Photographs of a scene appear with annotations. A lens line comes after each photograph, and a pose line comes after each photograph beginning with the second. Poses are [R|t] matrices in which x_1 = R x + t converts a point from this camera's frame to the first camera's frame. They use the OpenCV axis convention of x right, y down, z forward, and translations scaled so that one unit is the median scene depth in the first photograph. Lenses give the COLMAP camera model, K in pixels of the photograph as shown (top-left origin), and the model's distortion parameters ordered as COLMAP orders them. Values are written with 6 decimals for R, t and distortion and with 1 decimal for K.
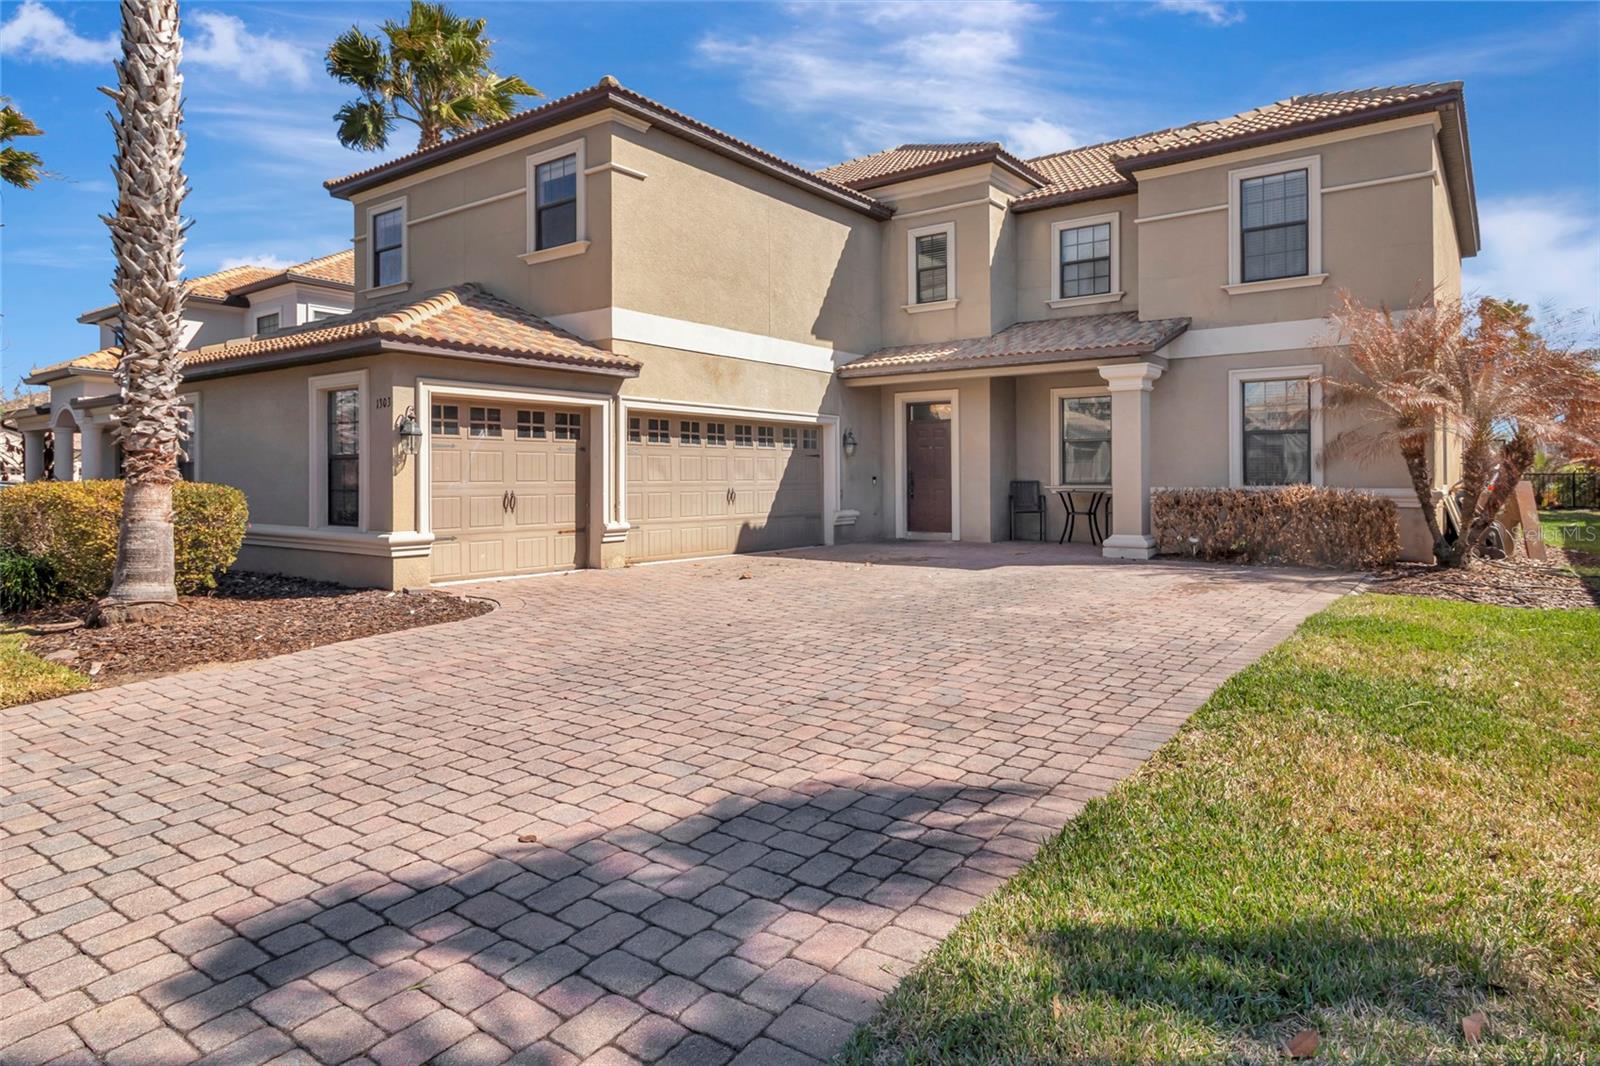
lens RADIAL K [[957.2, 0, 805.3], [0, 957.2, 473.6], [0, 0, 1]] dist [-0.000019, -0.000539]
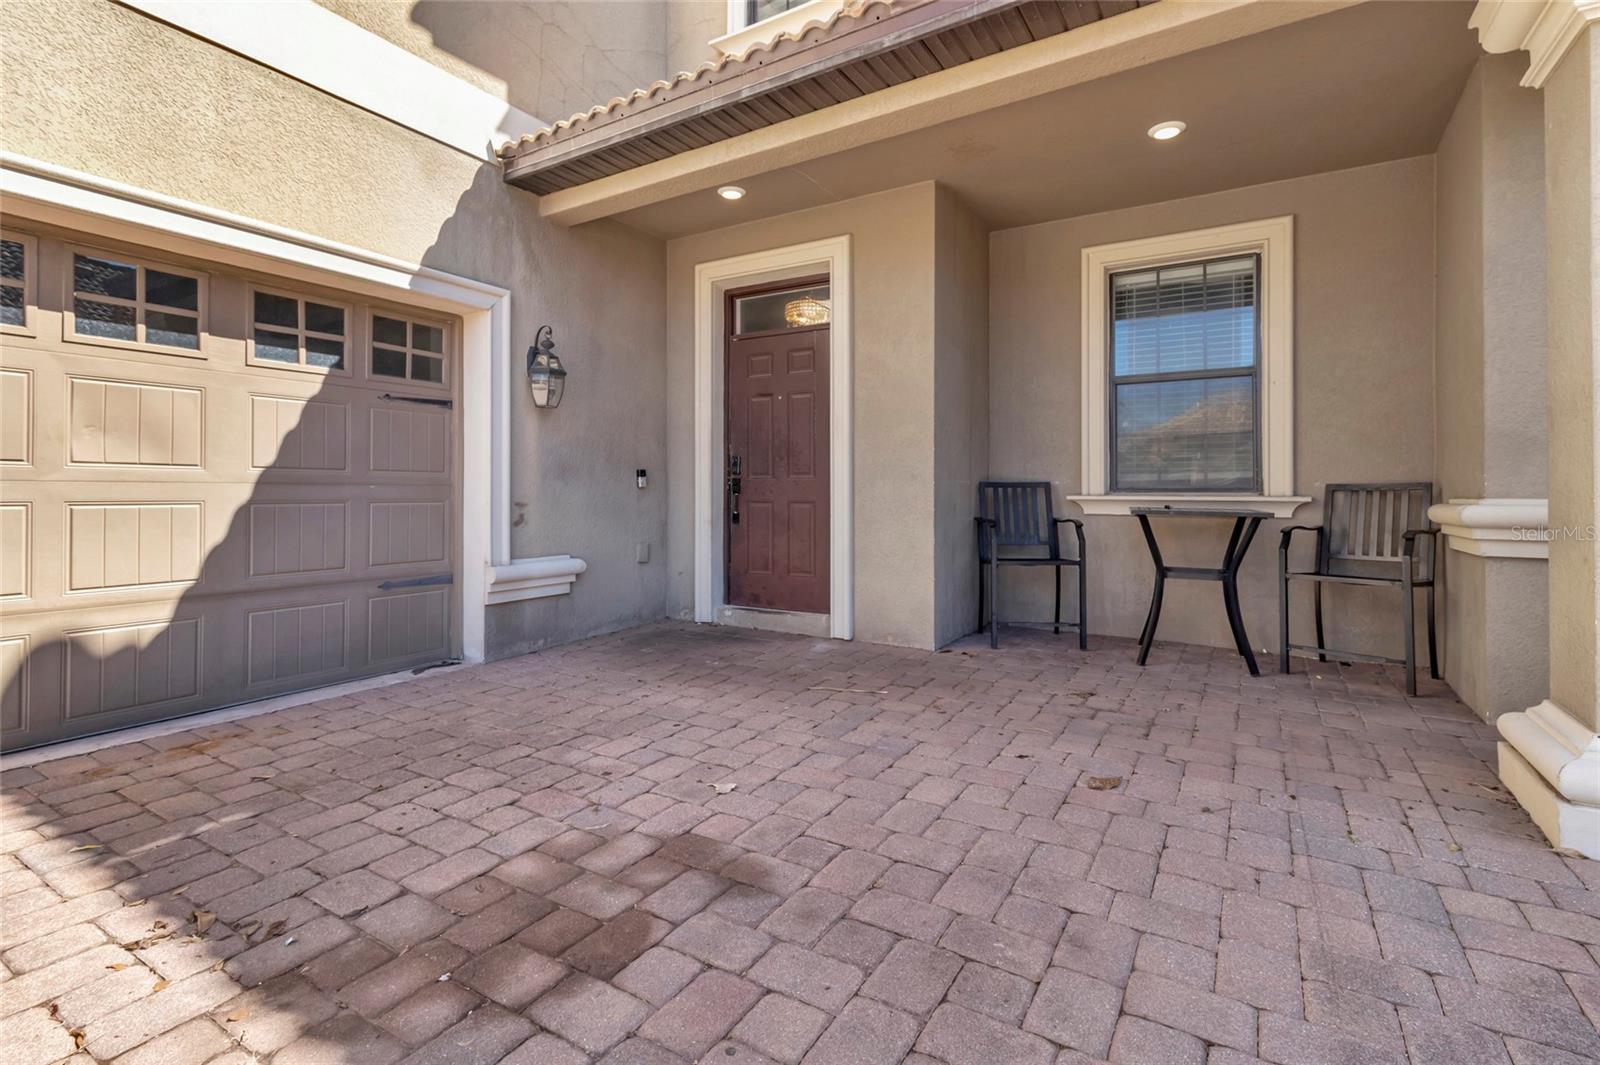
lens RADIAL K [[741.3, 0, 801.5], [0, 741.3, 490.3], [0, 0, 1]] dist [-0.001312, -0.000193]
pose [[0.996597, 0.006596, 0.082160, 0.146063], [-0.006878, 0.999971, 0.003154, 0.013677], [-0.082137, -0.003708, 0.996614, 0.881968]]
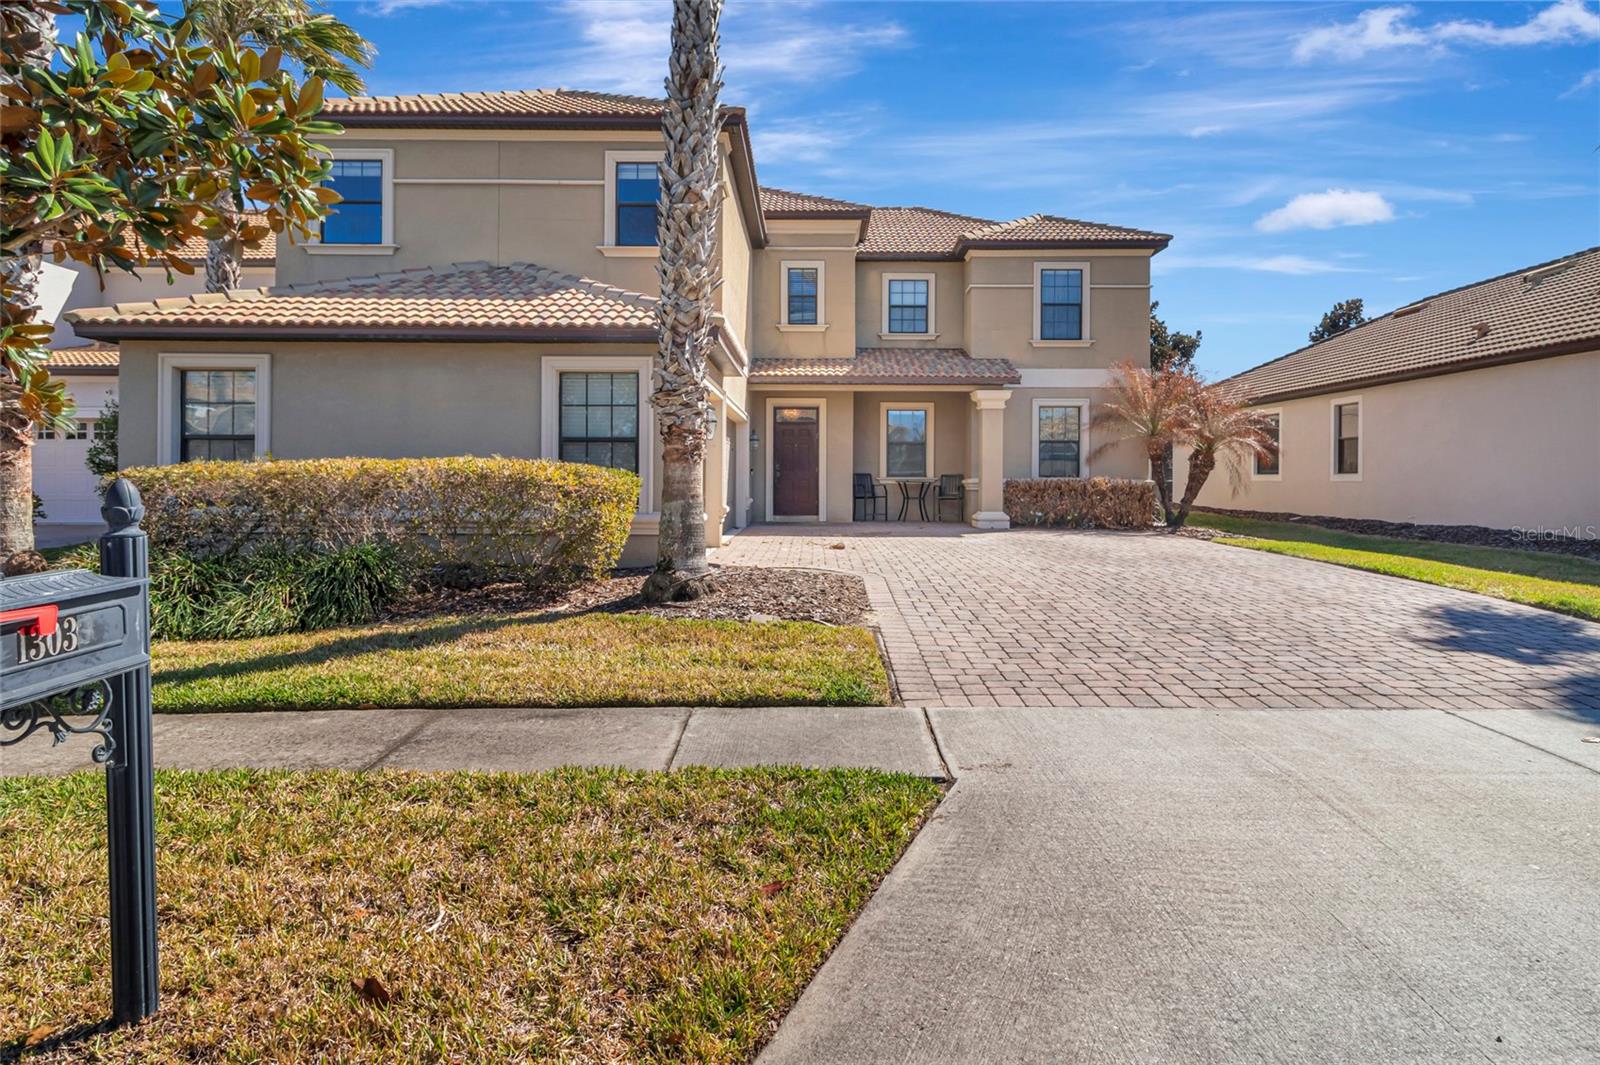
lens RADIAL K [[937.5, 0, 822.5], [0, 937.5, 472.5], [0, 0, 1]] dist [-0.001096, -0.000148]
pose [[0.795858, 0.010271, 0.605397, -0.704415], [-0.009740, 0.999944, -0.004160, 0.014855], [-0.605406, -0.002586, 0.795913, 0.058825]]
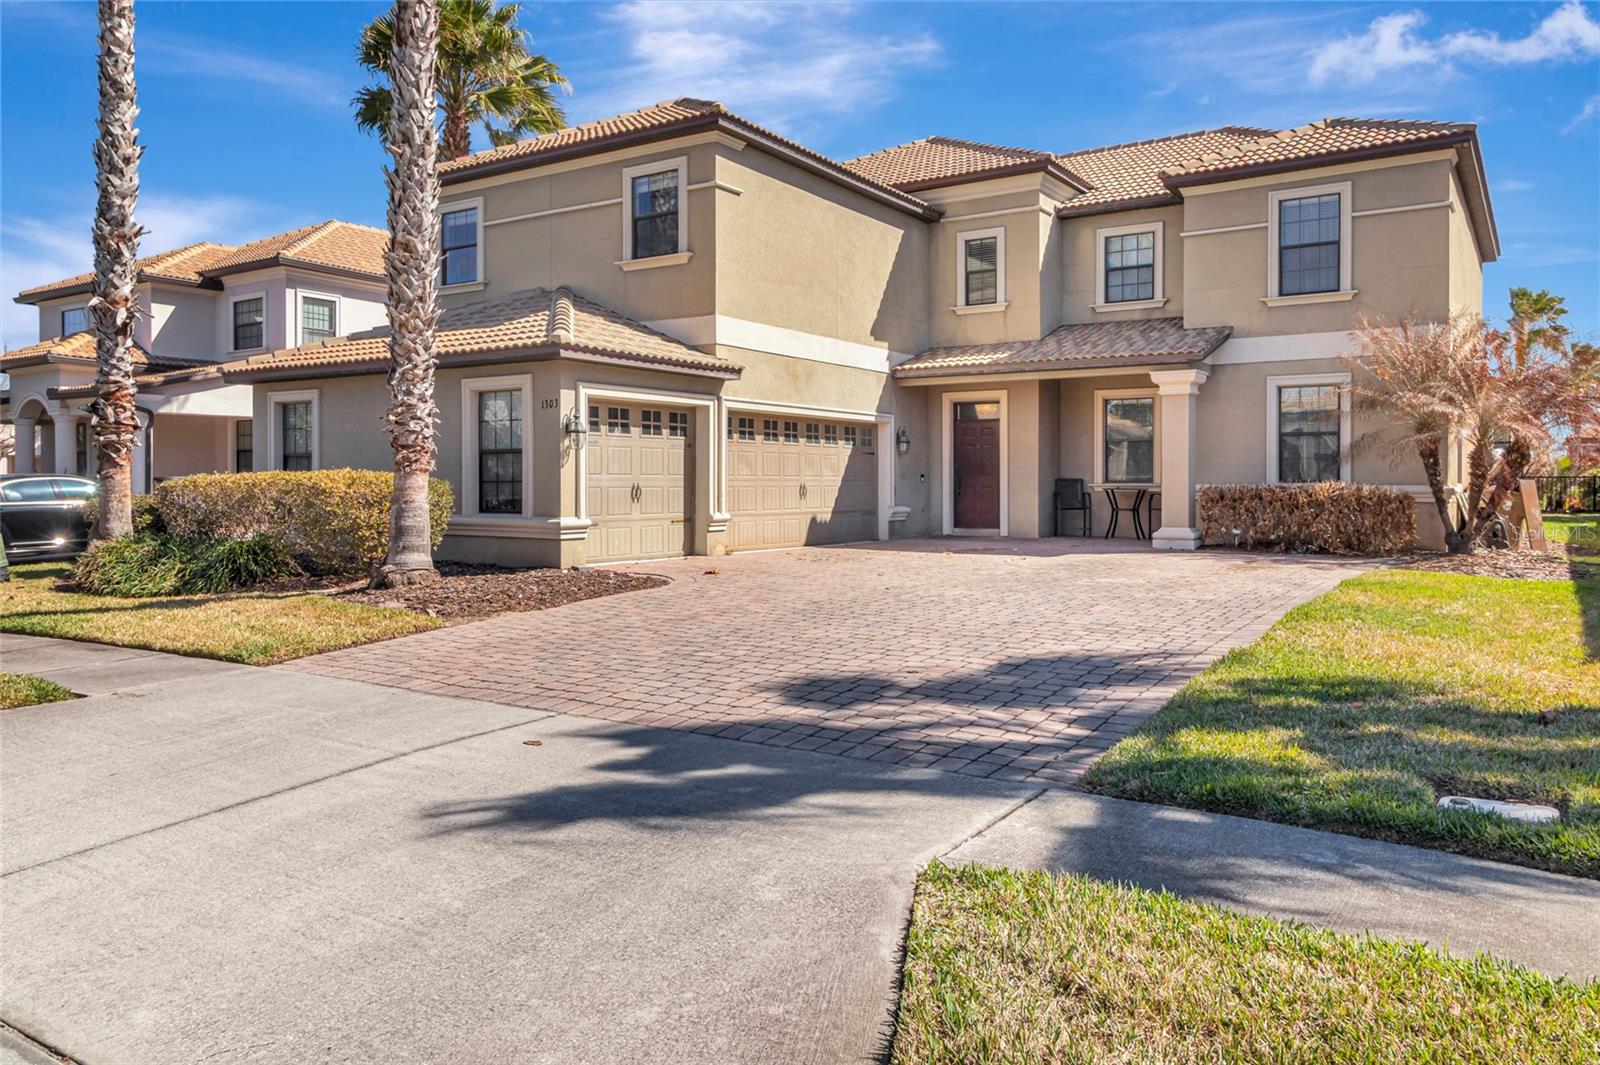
lens RADIAL K [[1156.0, 0, 798.8], [0, 1156.0, 492.7], [0, 0, 1]] dist [-0.003285, 0.005505]
pose [[0.998373, 0.003640, 0.056912, -0.167384], [-0.004417, 0.999899, 0.013527, 0.008677], [-0.056857, -0.013757, 0.998288, -0.289055]]
